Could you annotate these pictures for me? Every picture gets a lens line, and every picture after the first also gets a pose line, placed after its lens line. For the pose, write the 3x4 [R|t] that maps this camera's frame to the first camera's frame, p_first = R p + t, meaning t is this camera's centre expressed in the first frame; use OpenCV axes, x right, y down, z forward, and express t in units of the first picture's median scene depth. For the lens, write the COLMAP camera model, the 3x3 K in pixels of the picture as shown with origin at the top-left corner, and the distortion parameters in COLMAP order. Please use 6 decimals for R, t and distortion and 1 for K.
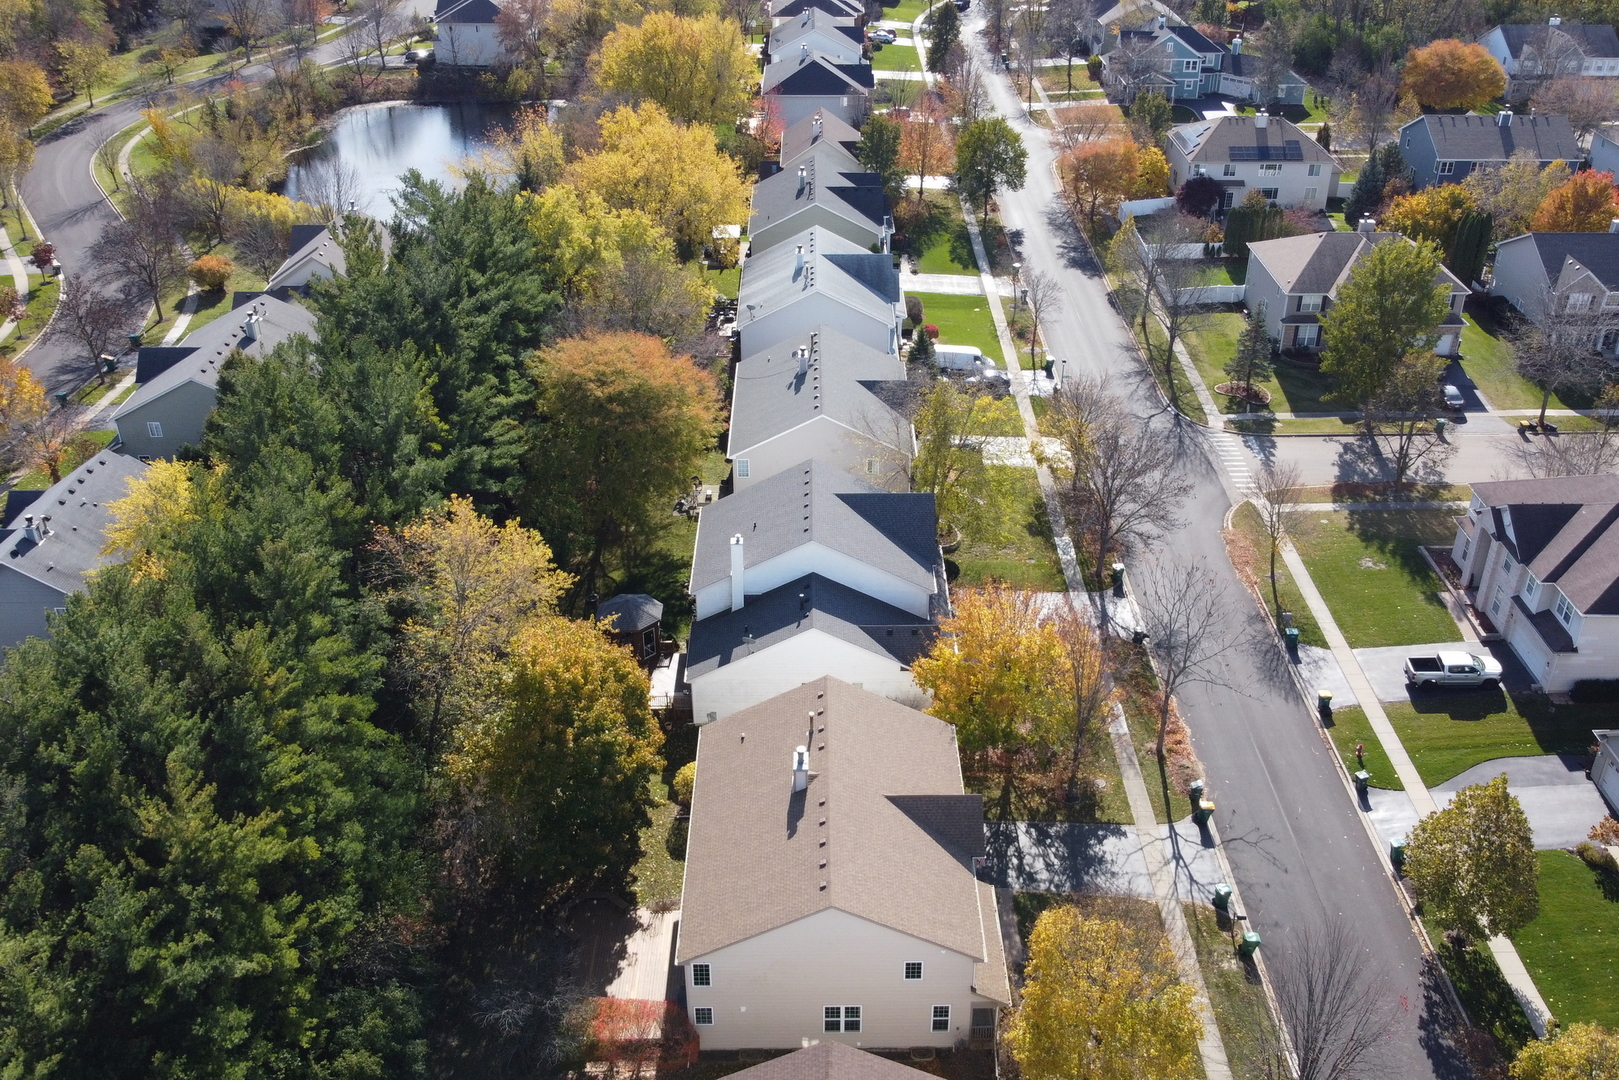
lens RADIAL K [[1430.4, 0, 866.7], [0, 1430.4, 546.2], [0, 0, 1]] dist [0.003087, -0.009710]
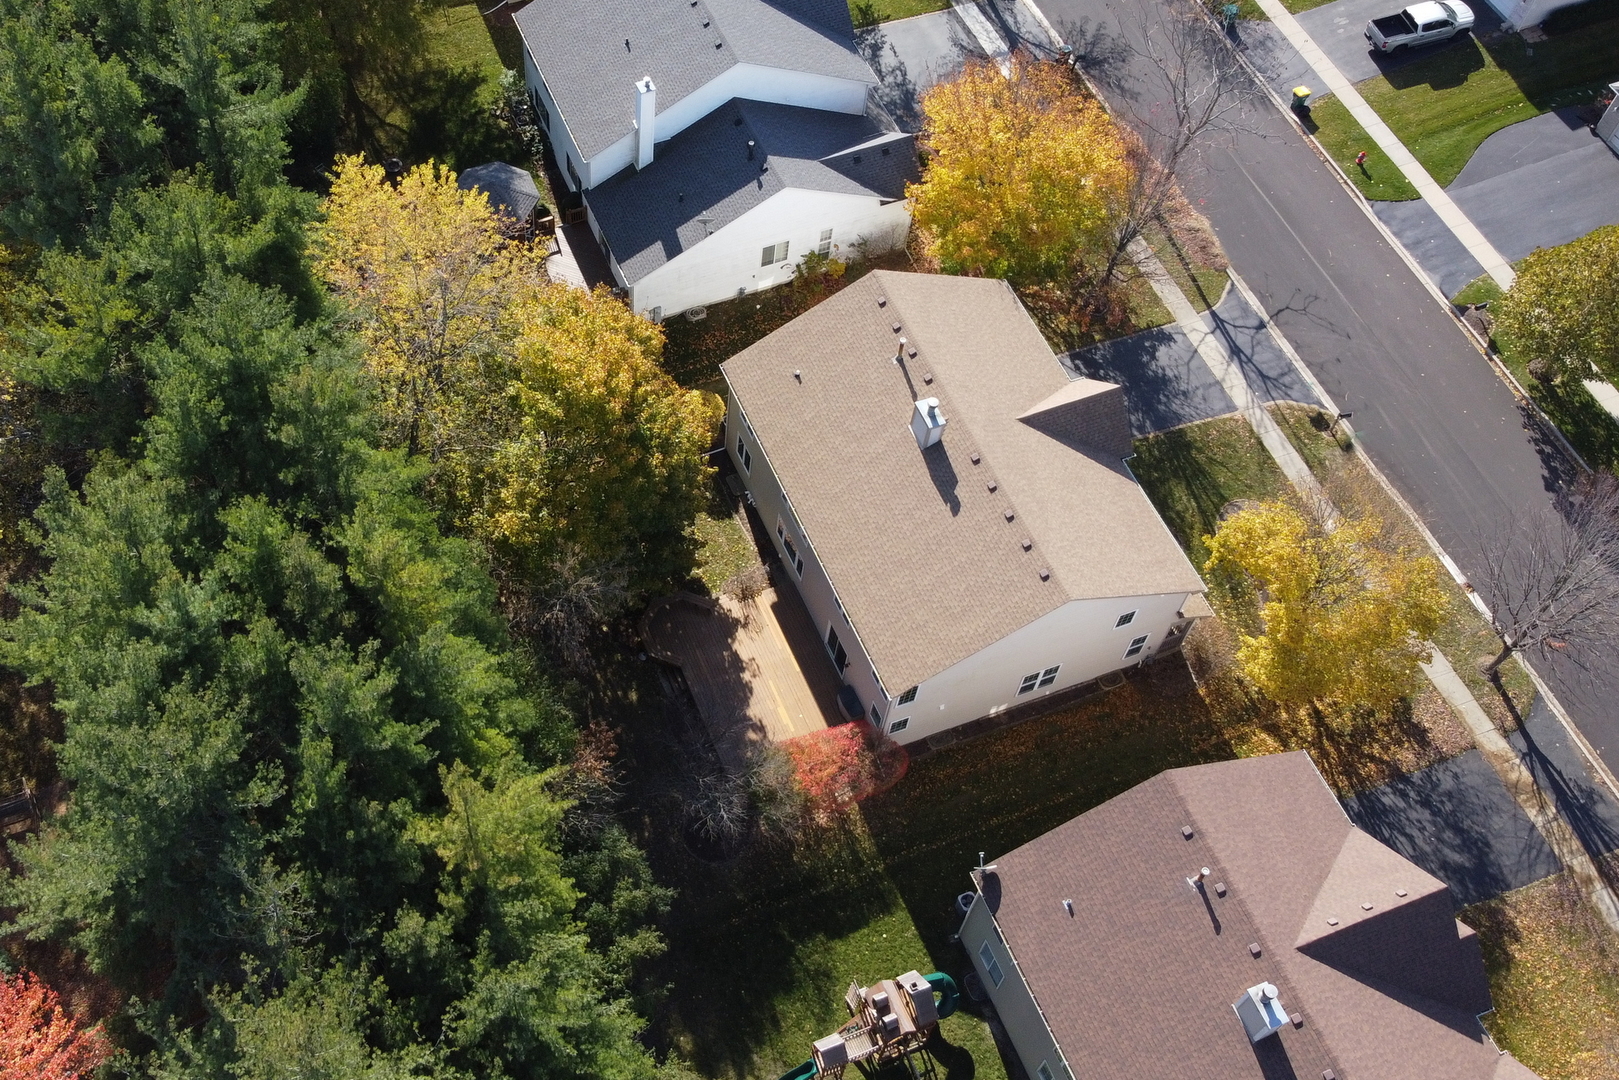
lens RADIAL K [[1611.5, 0, 809.5], [0, 1611.5, 540.0], [0, 0, 1]] dist [0.011146, -0.026551]
pose [[0.944489, -0.272934, 0.182885, -0.233408], [0.165411, 0.875995, 0.453069, -0.166364], [-0.283865, -0.397668, 0.872514, 0.153523]]
